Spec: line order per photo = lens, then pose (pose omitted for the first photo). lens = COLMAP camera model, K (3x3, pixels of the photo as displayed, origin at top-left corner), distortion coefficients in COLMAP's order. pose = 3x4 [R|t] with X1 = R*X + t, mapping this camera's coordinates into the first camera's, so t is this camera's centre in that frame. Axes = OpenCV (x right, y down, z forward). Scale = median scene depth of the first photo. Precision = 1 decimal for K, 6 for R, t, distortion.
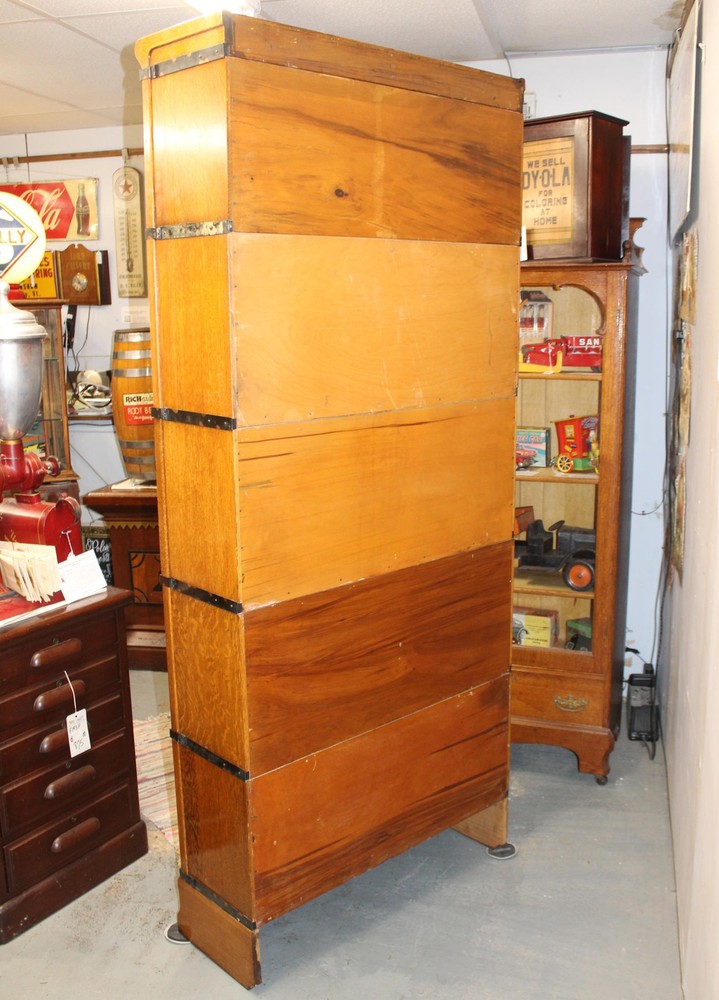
lens RADIAL K [[909.1, 0, 368.5], [0, 909.1, 503.0], [0, 0, 1]] dist [-0.114850, 0.000000]
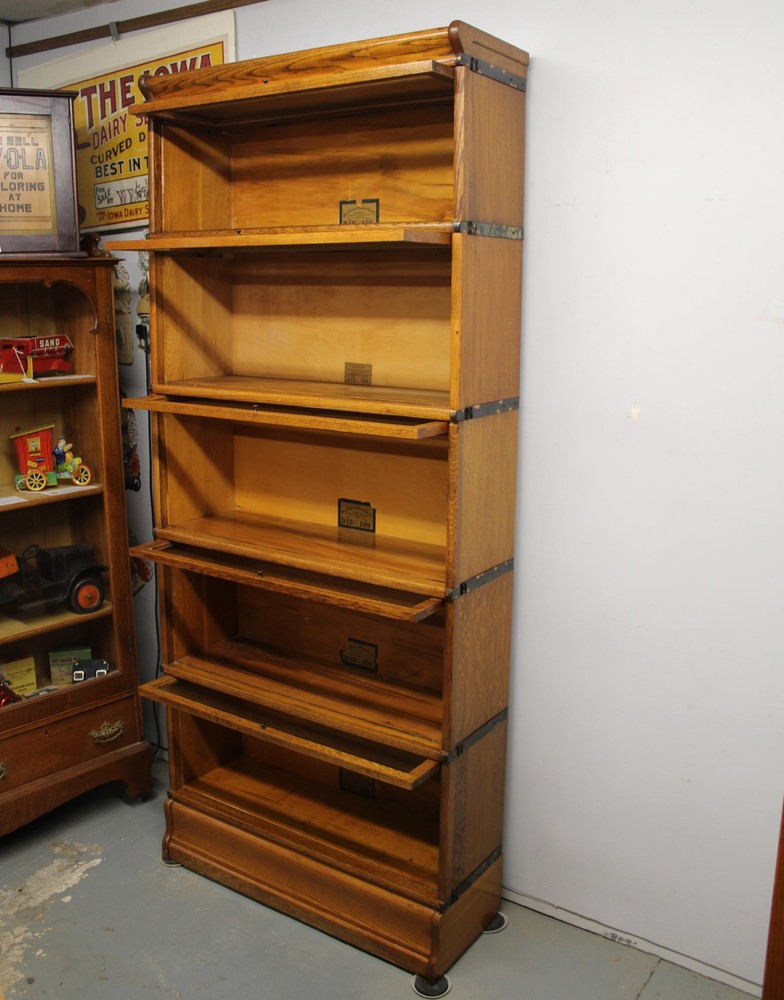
lens RADIAL K [[886.3, 0, 396.5], [0, 886.3, 469.2], [0, 0, 1]] dist [-0.123048, 0.050244]
pose [[0.399035, -0.164963, 0.901975, -0.442862], [0.192559, 0.976824, 0.093464, -0.071376], [-0.896489, 0.136388, 0.421552, 0.341796]]
